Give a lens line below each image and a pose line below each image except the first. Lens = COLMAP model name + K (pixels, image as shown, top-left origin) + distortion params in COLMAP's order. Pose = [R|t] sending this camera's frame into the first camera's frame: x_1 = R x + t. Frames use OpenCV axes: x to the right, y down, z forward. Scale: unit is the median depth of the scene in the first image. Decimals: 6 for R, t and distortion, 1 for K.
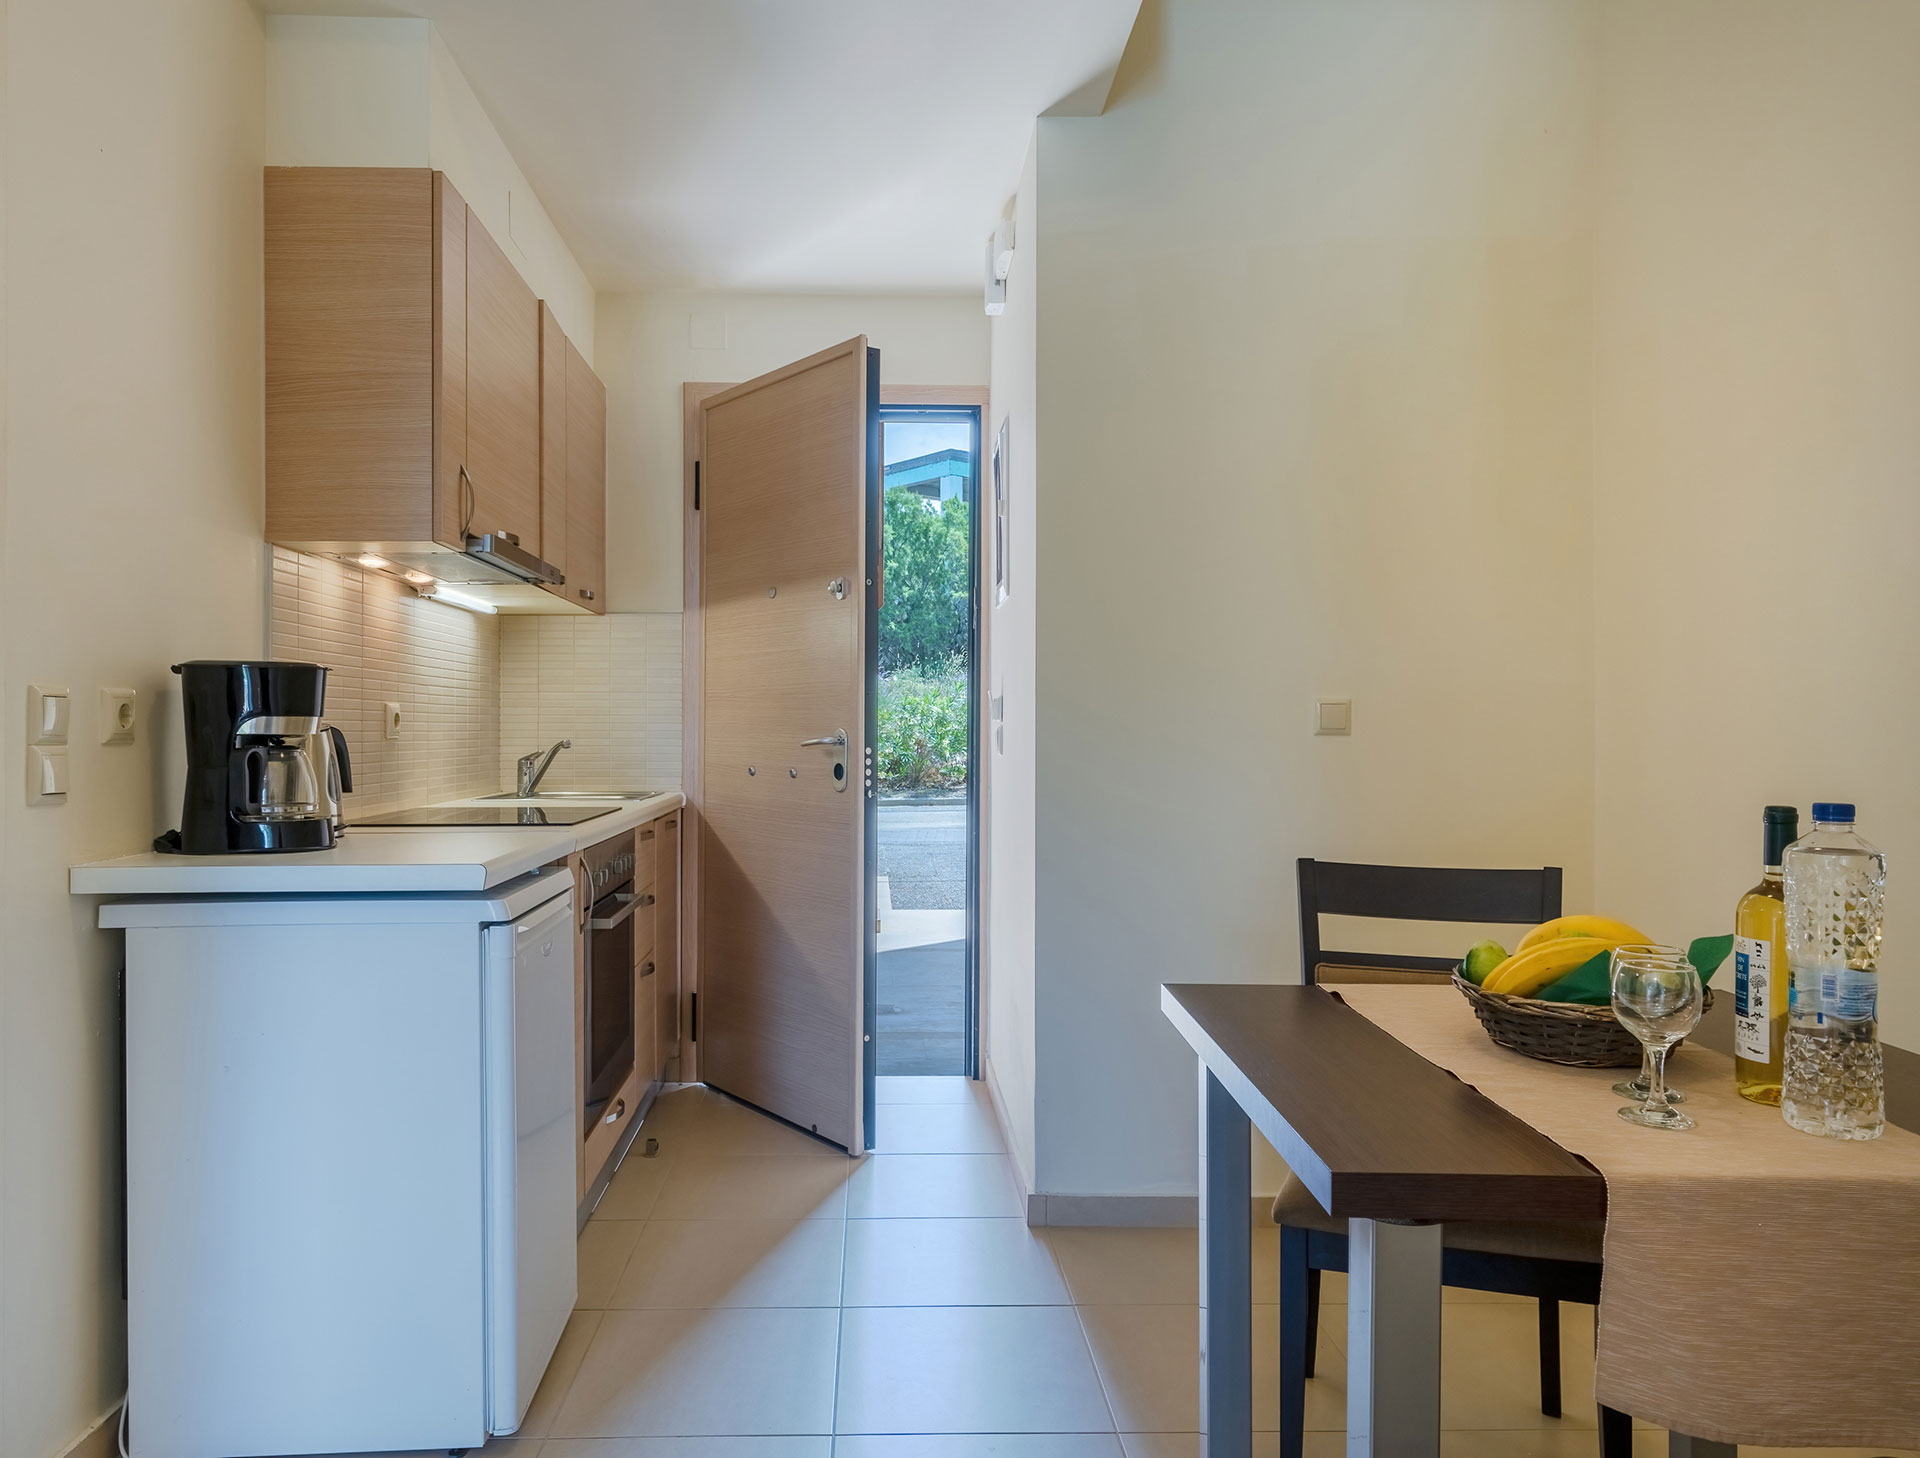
lens RADIAL K [[1985.8, 0, 959.2], [0, 1985.8, 730.3], [0, 0, 1]] dist [-0.000164, 0.000000]
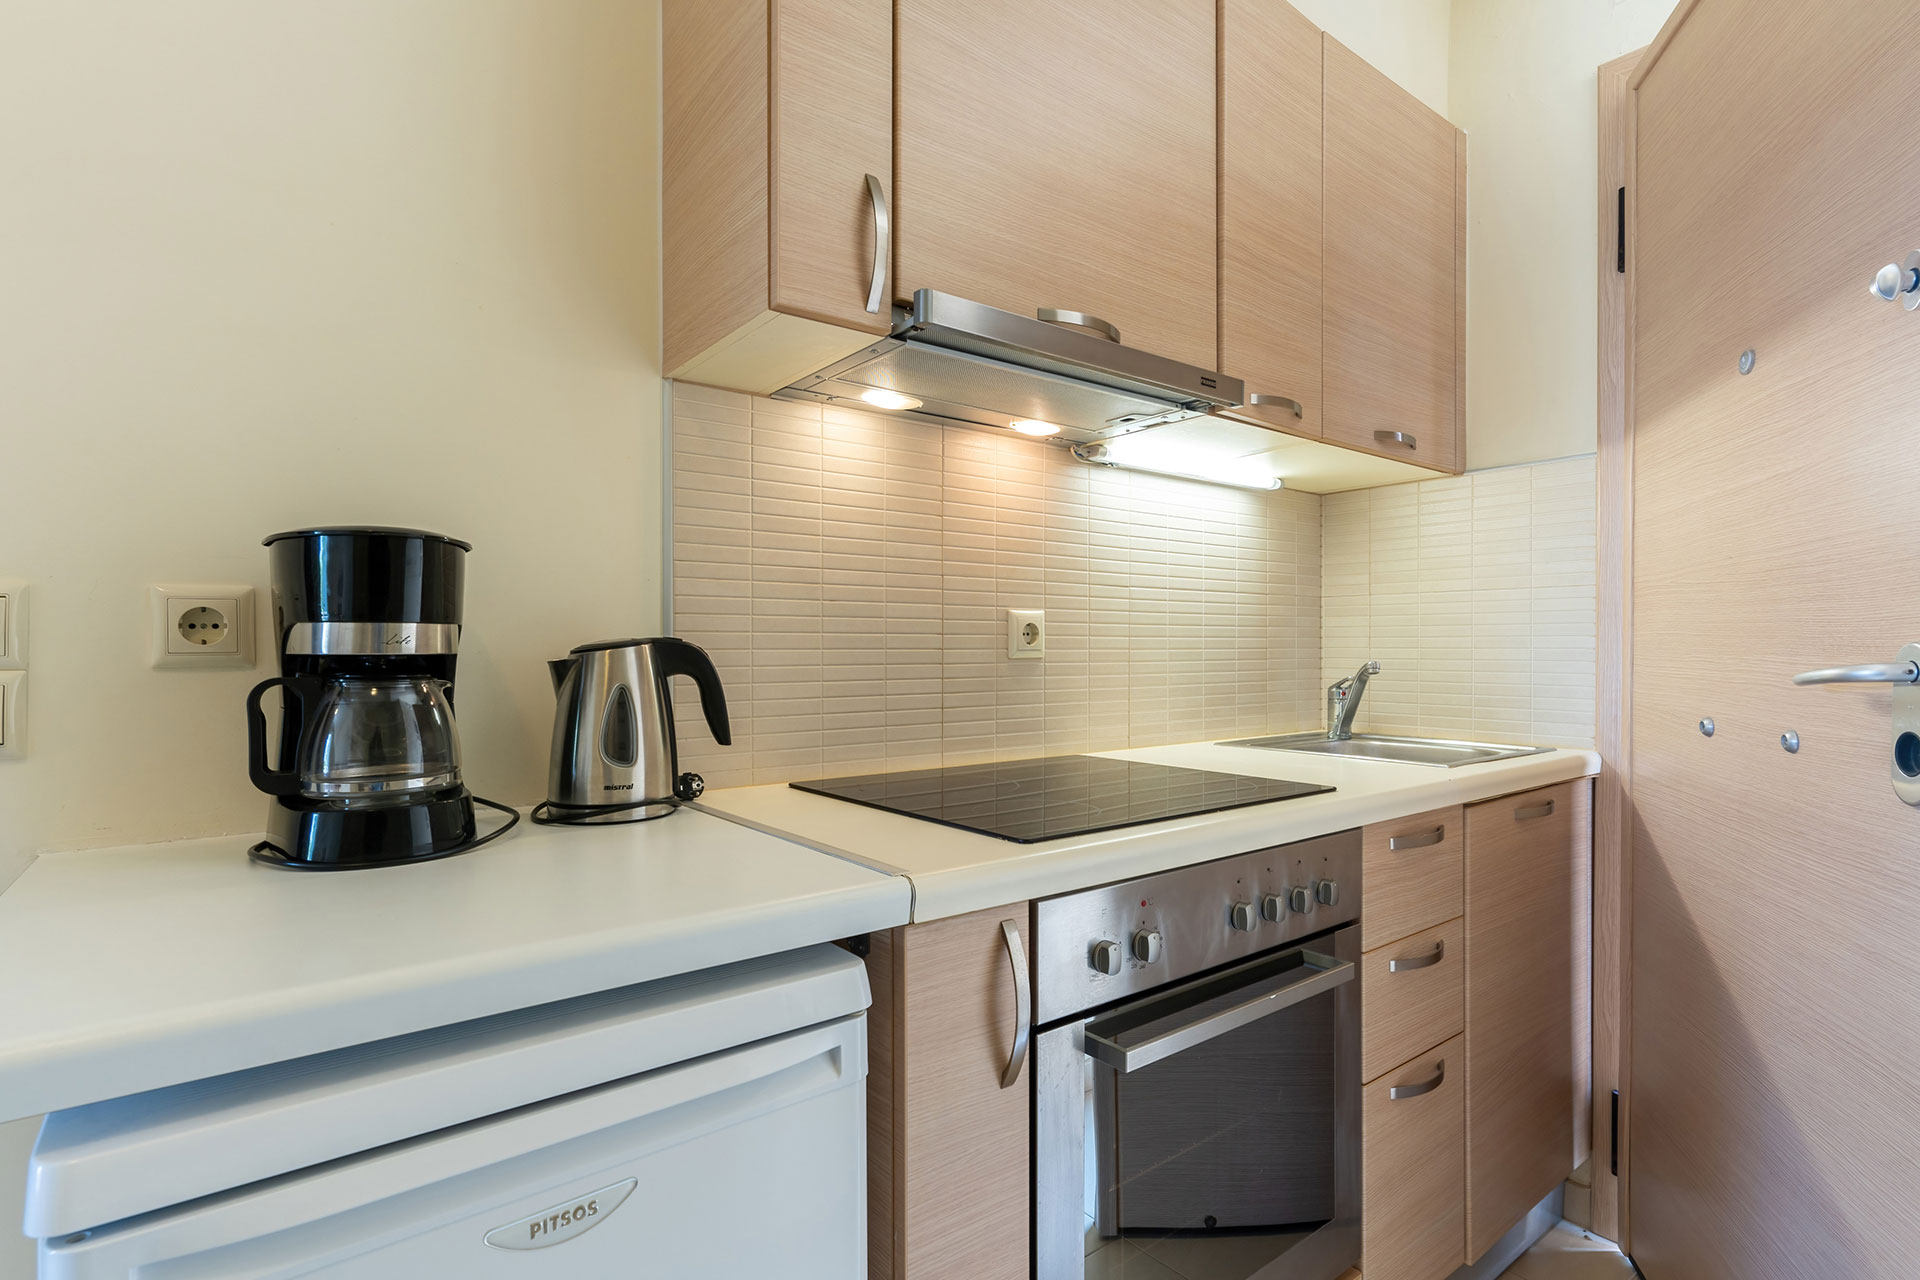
lens RADIAL K [[935.8, 0, 959.2], [0, 935.8, 647.5], [0, 0, 1]] dist [-0.004026, -0.001061]
pose [[0.557862, -0.000248, -0.829934, -0.013279], [-0.000130, 1.000000, -0.000387, 0.000170], [0.829934, 0.000324, 0.557862, 0.726269]]
